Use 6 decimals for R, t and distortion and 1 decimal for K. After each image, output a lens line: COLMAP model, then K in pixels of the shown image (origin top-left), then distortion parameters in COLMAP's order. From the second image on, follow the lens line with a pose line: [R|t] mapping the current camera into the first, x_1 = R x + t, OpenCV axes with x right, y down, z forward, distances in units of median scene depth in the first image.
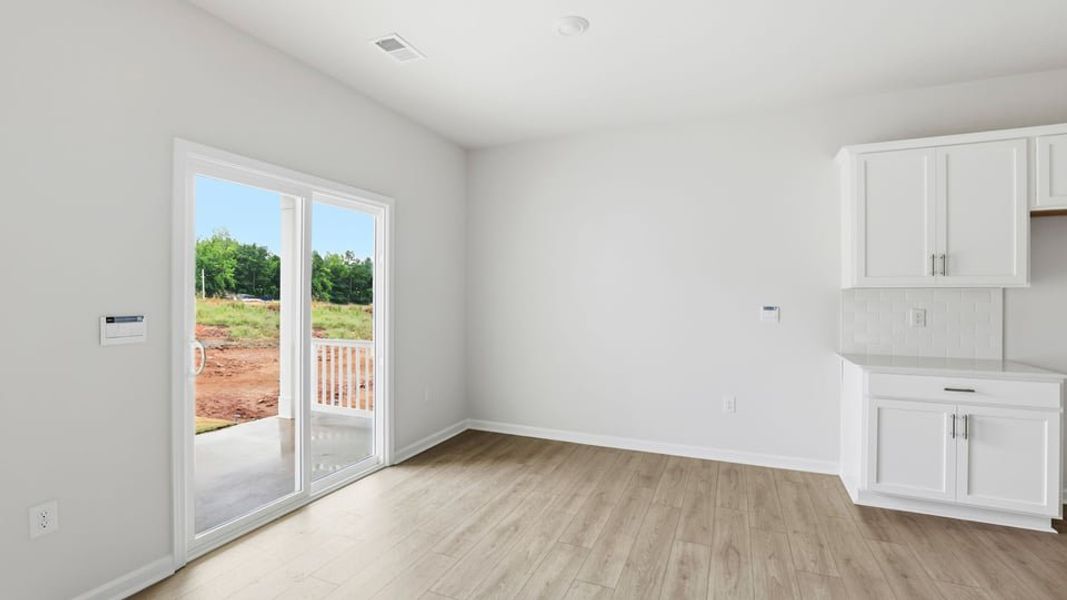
lens RADIAL K [[467.5, 0, 529.3], [0, 467.5, 296.0], [0, 0, 1]] dist [-0.023126, 0.006502]
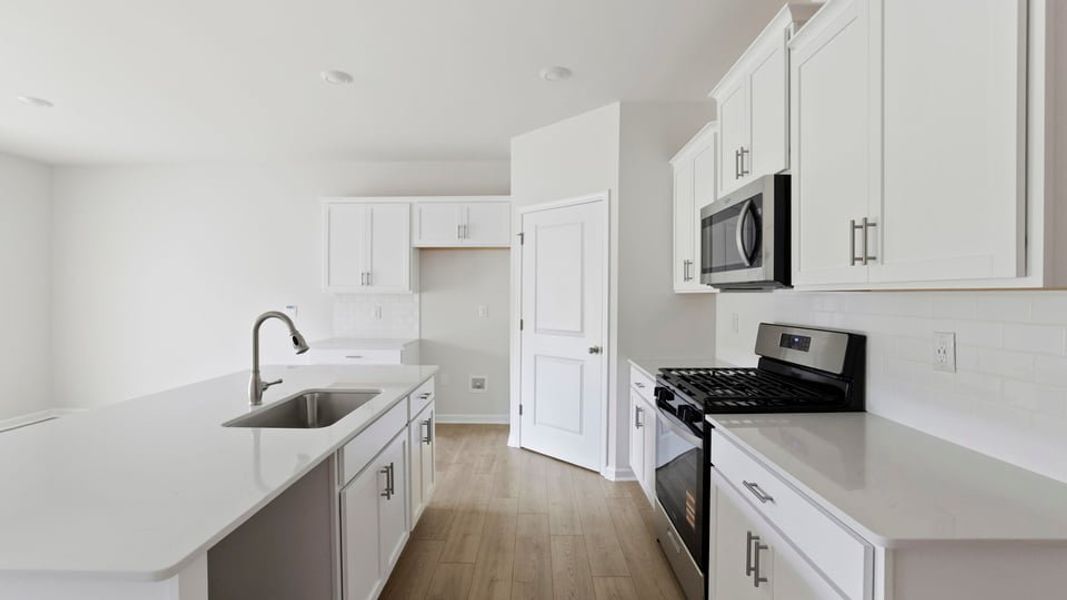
lens RADIAL K [[481.7, 0, 536.5], [0, 481.7, 297.5], [0, 0, 1]] dist [-0.016569, 0.006873]
pose [[0.922791, -0.001832, 0.385297, 0.794458], [-0.000640, 0.999980, 0.006286, -0.015146], [-0.385300, -0.006048, 0.922771, -0.731343]]
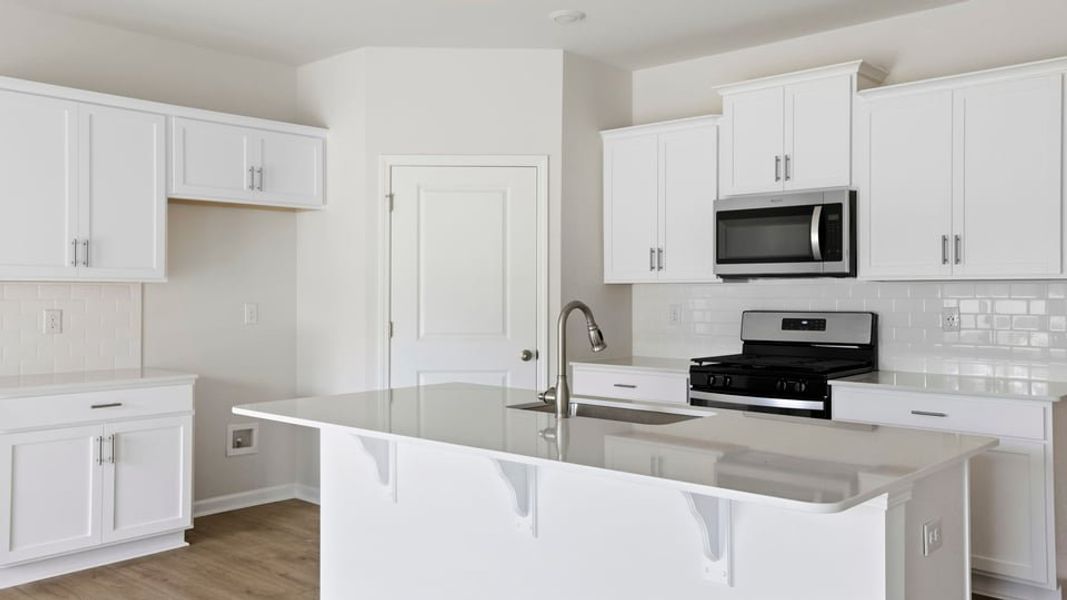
lens RADIAL K [[909.0, 0, 531.8], [0, 909.0, 286.3], [0, 0, 1]] dist [0.052239, 0.046815]
pose [[0.322155, 0.006502, 0.946665, -0.358006], [0.000437, 0.999975, -0.007017, 0.001212], [-0.946687, 0.002674, 0.322144, -0.238735]]
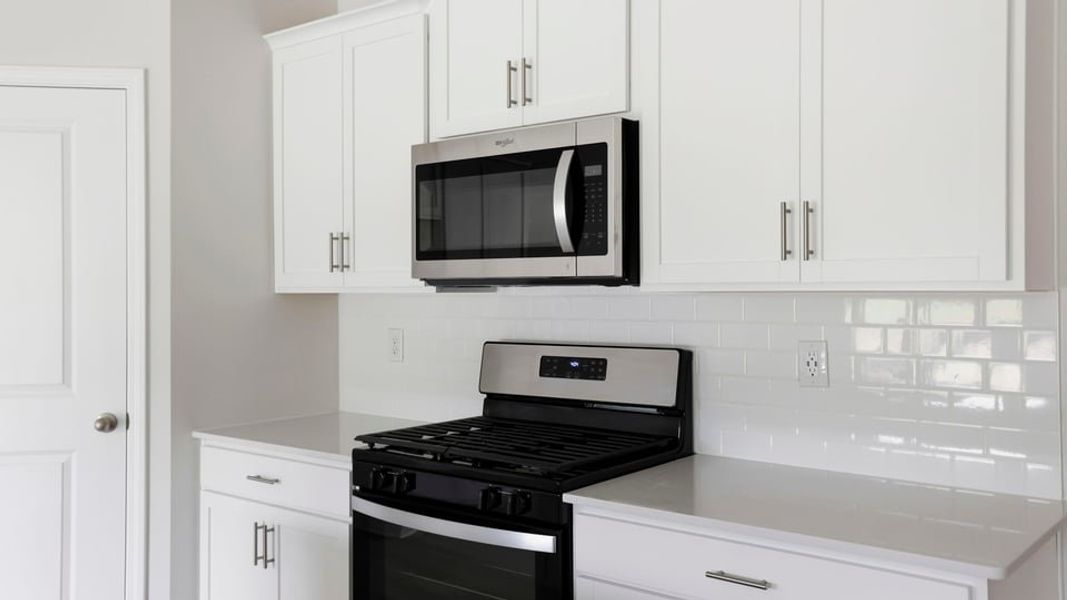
lens RADIAL K [[909.0, 0, 549.0], [0, 909.0, 293.7], [0, 0, 1]] dist [0.052239, 0.046815]
pose [[0.273760, -0.005990, 0.961779, 0.528005], [0.004370, 0.999978, 0.004984, -0.022908], [-0.961788, 0.002839, 0.273780, -0.413883]]
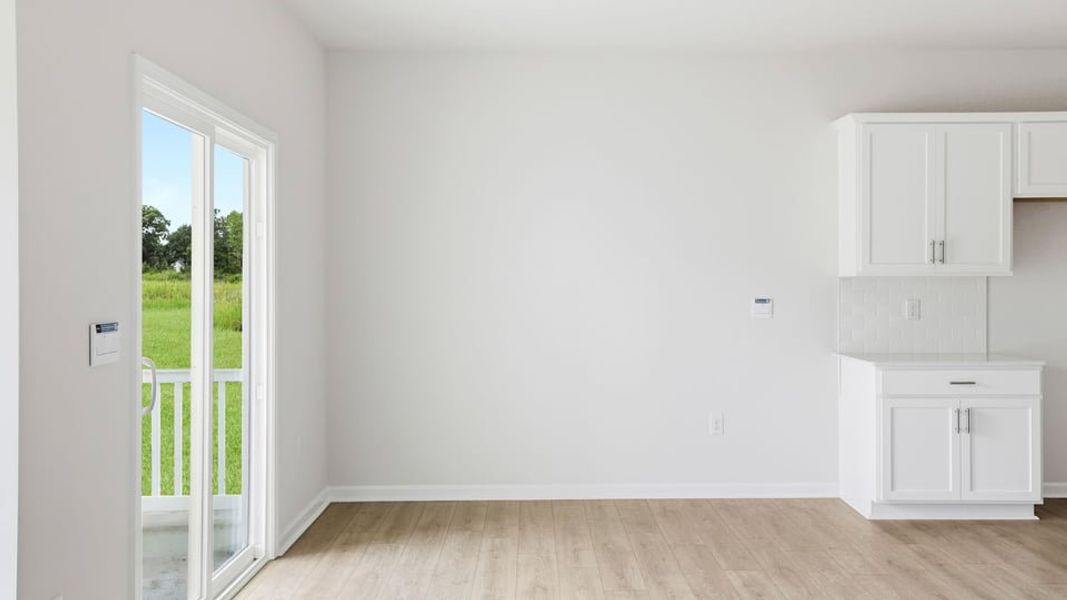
lens RADIAL K [[939.7, 0, 537.9], [0, 939.7, 285.6], [0, 0, 1]] dist [0.055378, -0.001943]
pose [[0.905909, -0.005066, 0.423442, -0.652169], [0.003170, 0.999982, 0.005182, -0.011885], [-0.423461, -0.003352, 0.905908, -0.391154]]
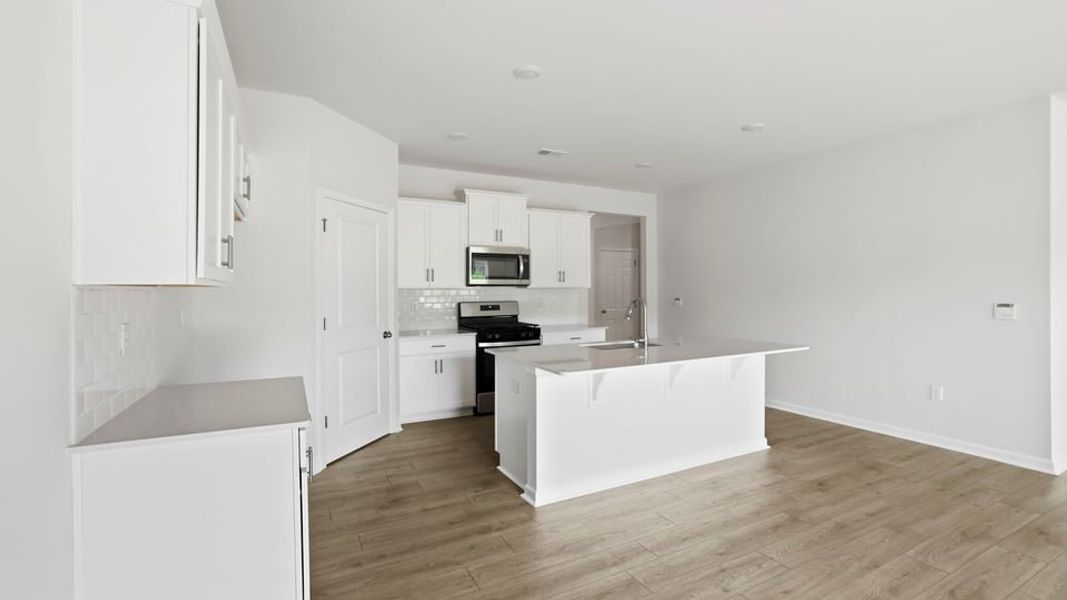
lens RADIAL K [[467.5, 0, 540.2], [0, 467.5, 290.7], [0, 0, 1]] dist [-0.023126, 0.006502]
pose [[-0.794079, 0.000043, 0.607814, 0.130790], [0.001254, 0.999998, 0.001568, -0.011263], [-0.607813, 0.002007, -0.794078, 1.263179]]
